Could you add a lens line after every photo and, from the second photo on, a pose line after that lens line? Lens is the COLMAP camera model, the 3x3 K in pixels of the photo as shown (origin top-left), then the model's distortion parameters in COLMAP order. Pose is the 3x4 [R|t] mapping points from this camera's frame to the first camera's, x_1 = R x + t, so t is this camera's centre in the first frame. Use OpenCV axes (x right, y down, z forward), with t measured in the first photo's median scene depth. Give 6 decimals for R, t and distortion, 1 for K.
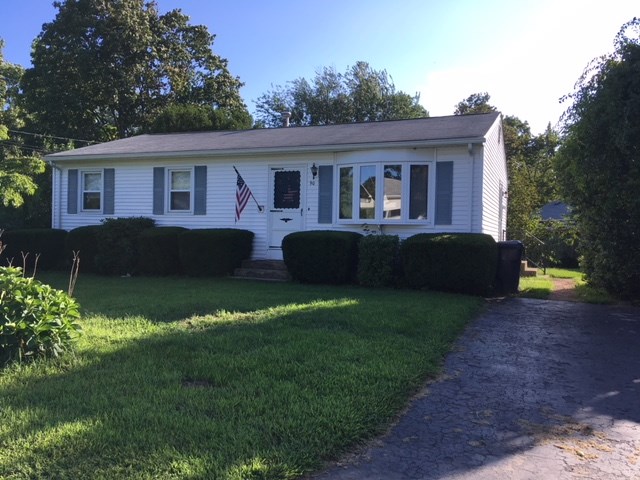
lens RADIAL K [[542.2, 0, 320.1], [0, 542.2, 240.4], [0, 0, 1]] dist [0.075113, -0.086061]
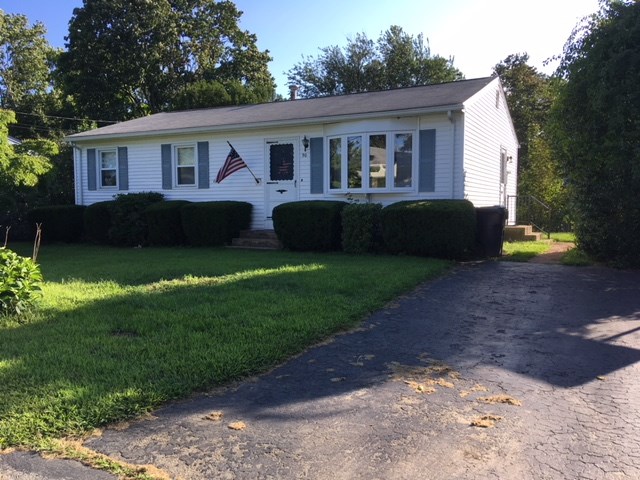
lens RADIAL K [[542.2, 0, 319.6], [0, 542.2, 239.7], [0, 0, 1]] dist [0.075113, -0.086061]
pose [[0.995750, -0.018787, -0.090163, 0.116718], [0.023520, 0.998385, 0.051720, 0.003723], [0.089045, -0.053620, 0.994583, -0.045591]]
